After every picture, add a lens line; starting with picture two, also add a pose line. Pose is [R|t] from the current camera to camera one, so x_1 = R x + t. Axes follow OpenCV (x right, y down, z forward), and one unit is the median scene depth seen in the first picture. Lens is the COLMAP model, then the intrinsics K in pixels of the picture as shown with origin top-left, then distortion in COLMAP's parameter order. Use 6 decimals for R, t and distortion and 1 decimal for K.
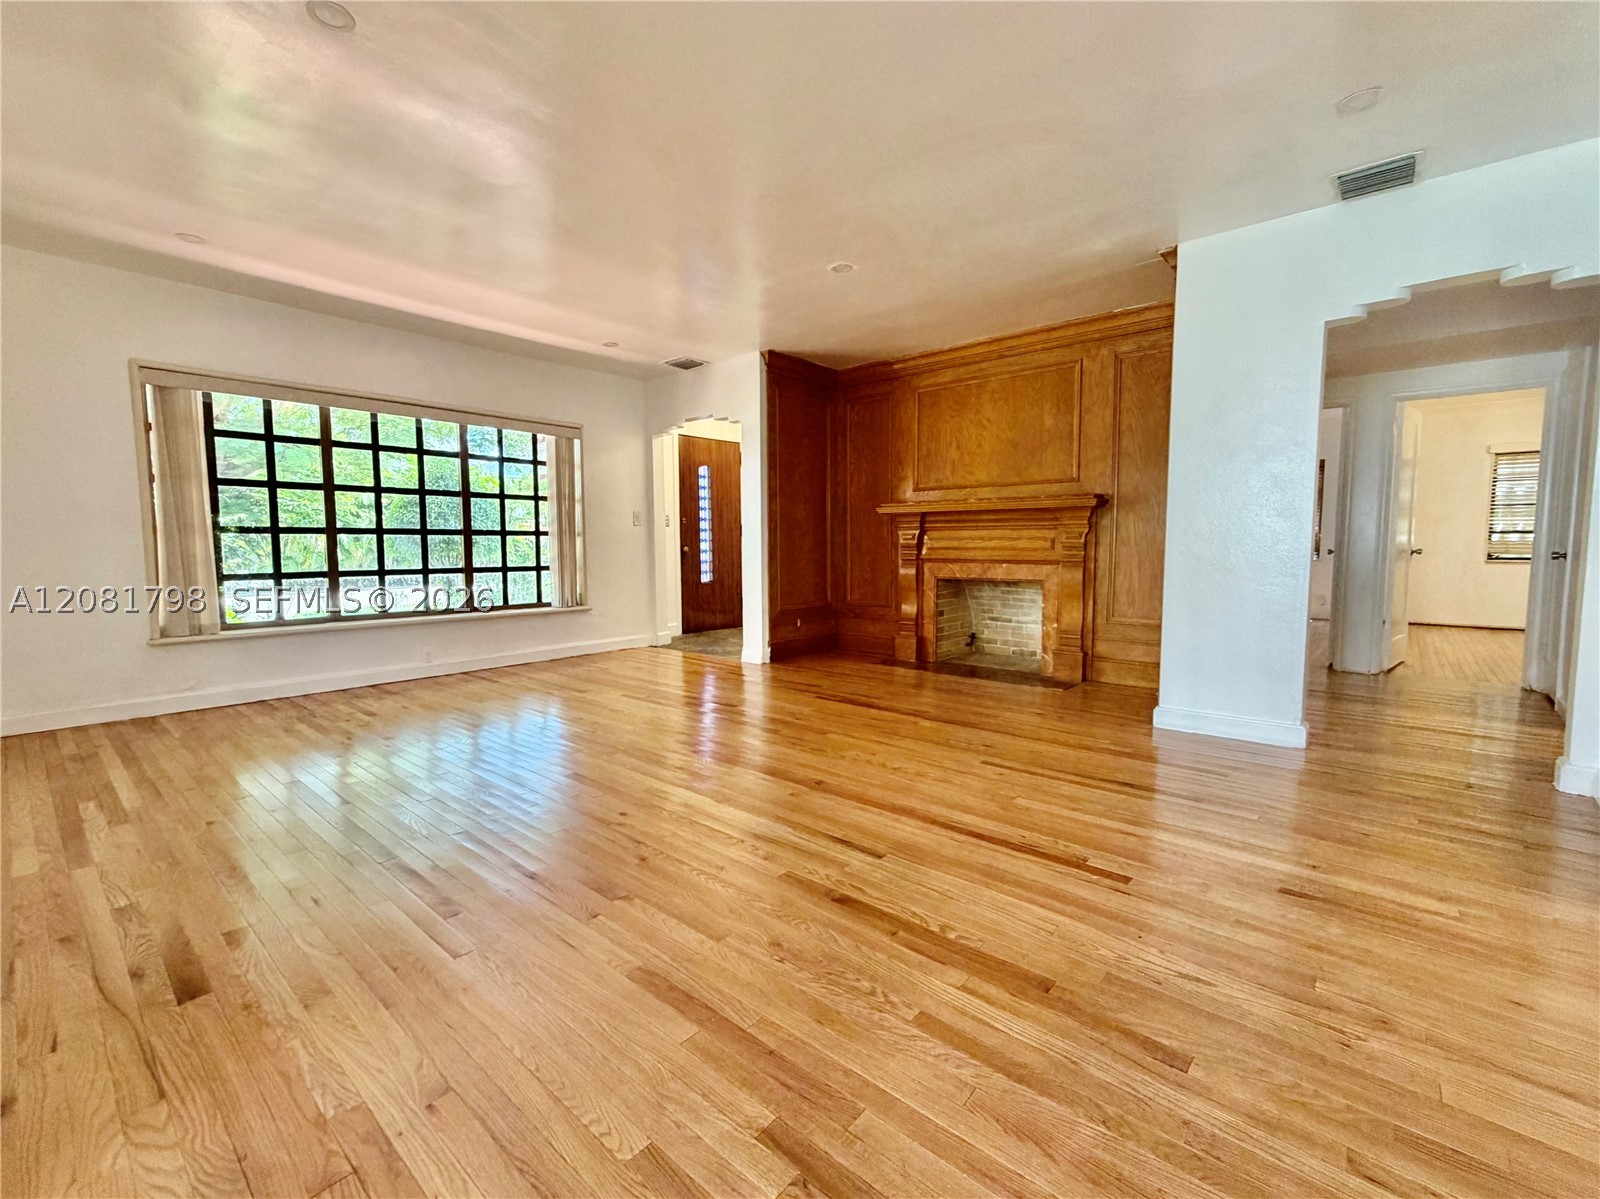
lens RADIAL K [[710.1, 0, 800.0], [0, 710.1, 599.1], [0, 0, 1]] dist [-0.001243, 0.000883]
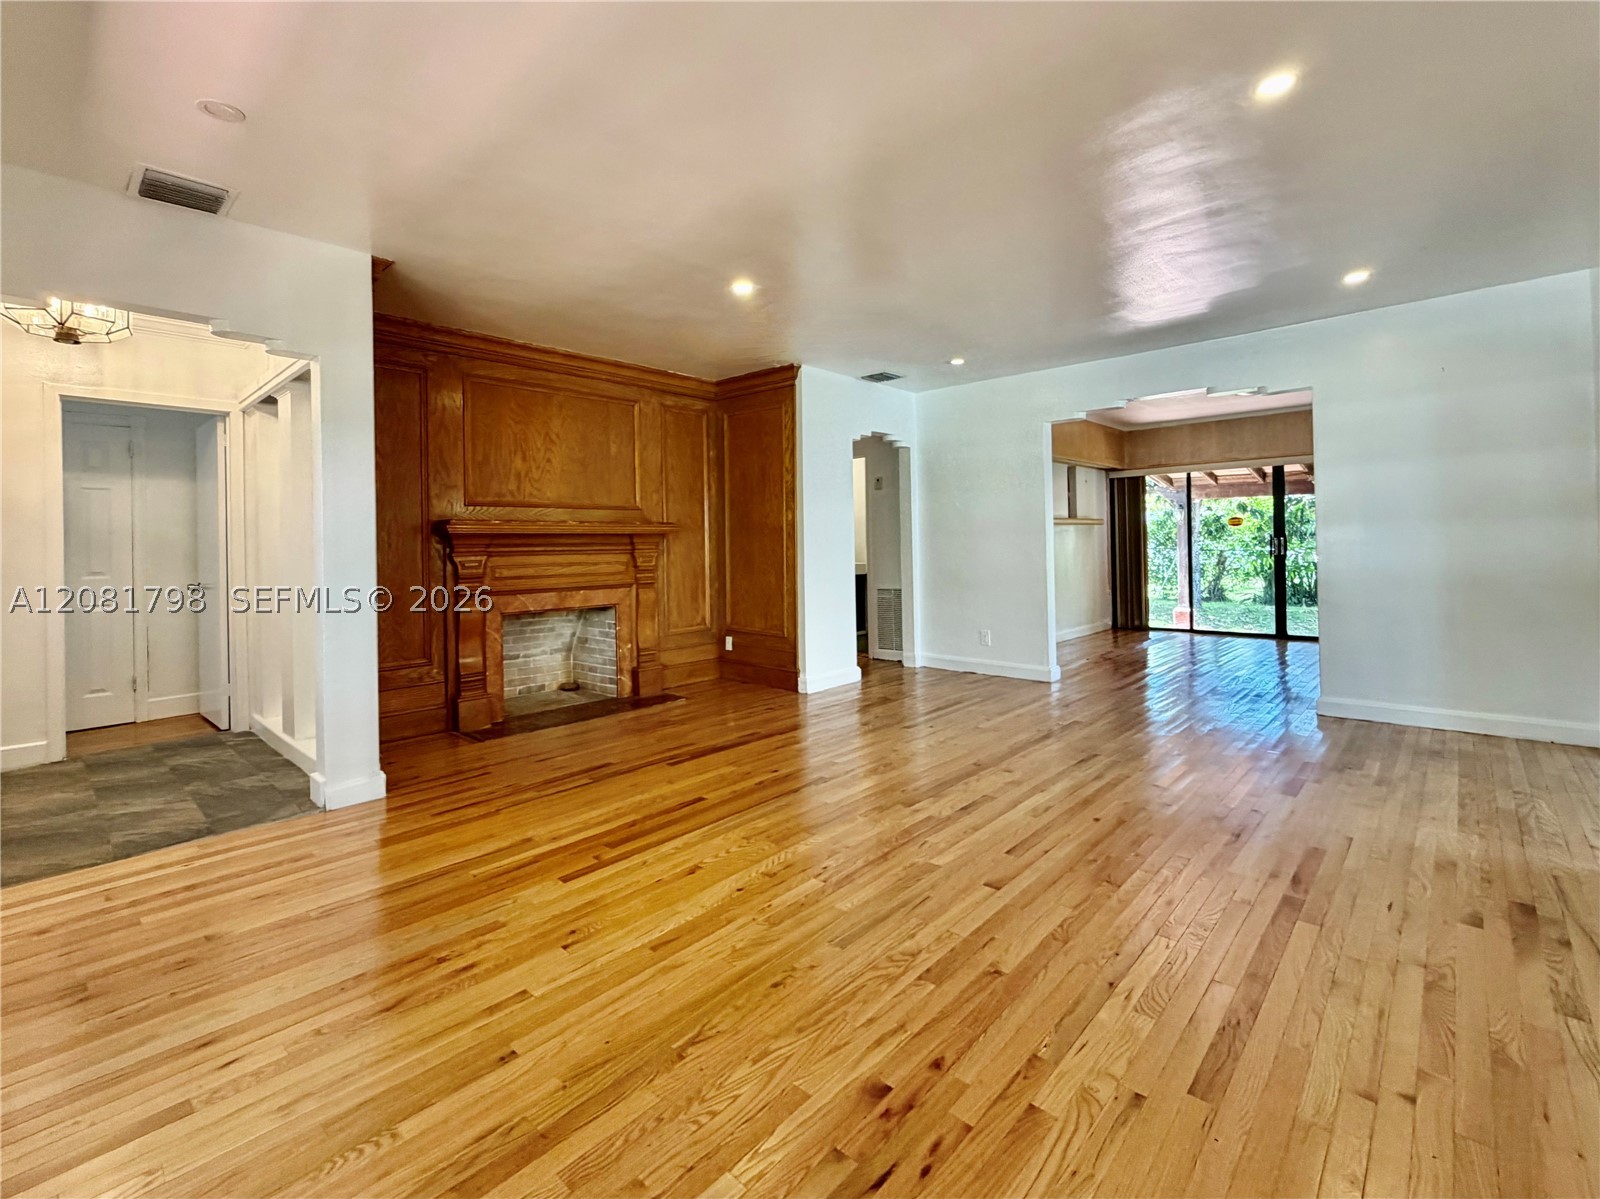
lens RADIAL K [[710.1, 0, 834.9], [0, 710.1, 538.6], [0, 0, 1]] dist [-0.001243, 0.000883]
pose [[0.001689, 0.012444, 0.999921, -0.630625], [0.096323, 0.995271, -0.012549, -0.071441], [-0.995349, 0.096337, 0.000482, 0.635773]]
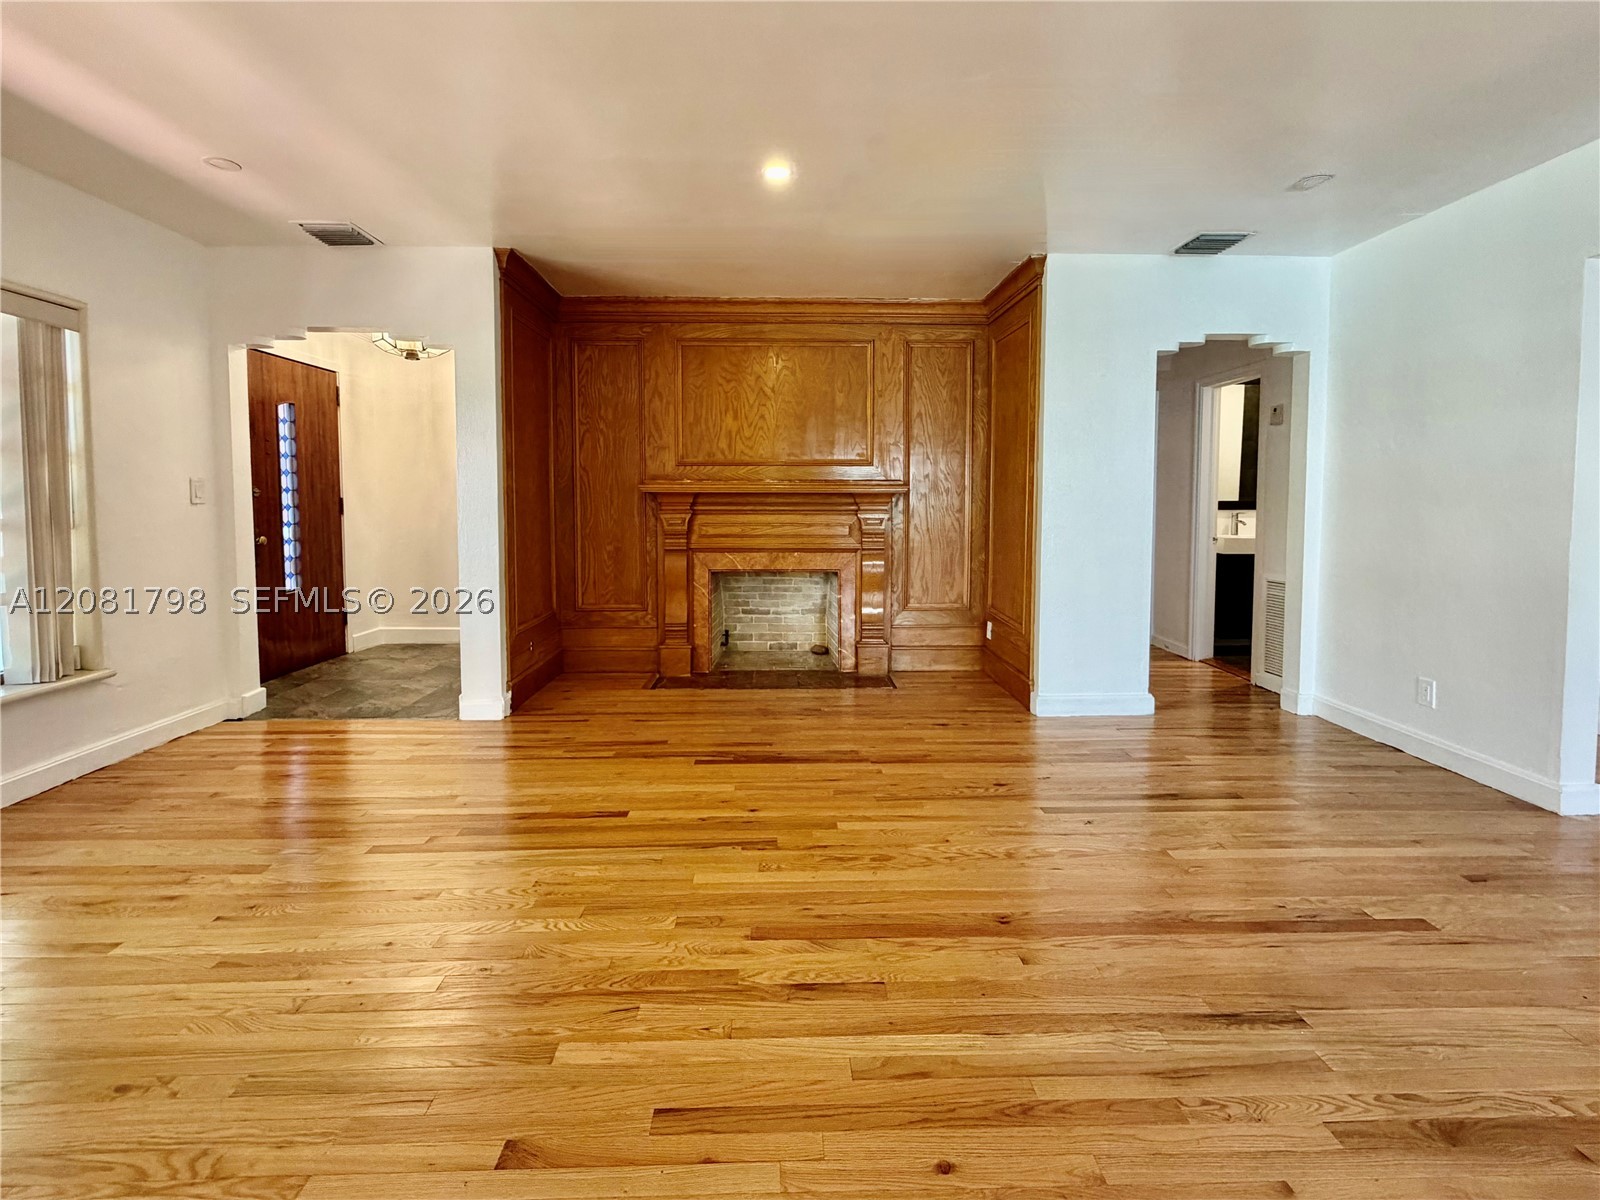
lens RADIAL K [[710.1, 0, 810.6], [0, 710.1, 532.6], [0, 0, 1]] dist [-0.001243, 0.000883]
pose [[0.729434, -0.024874, 0.683599, -0.296747], [0.048159, 0.998726, -0.015047, -0.058389], [-0.682354, 0.043897, 0.729703, 0.323595]]
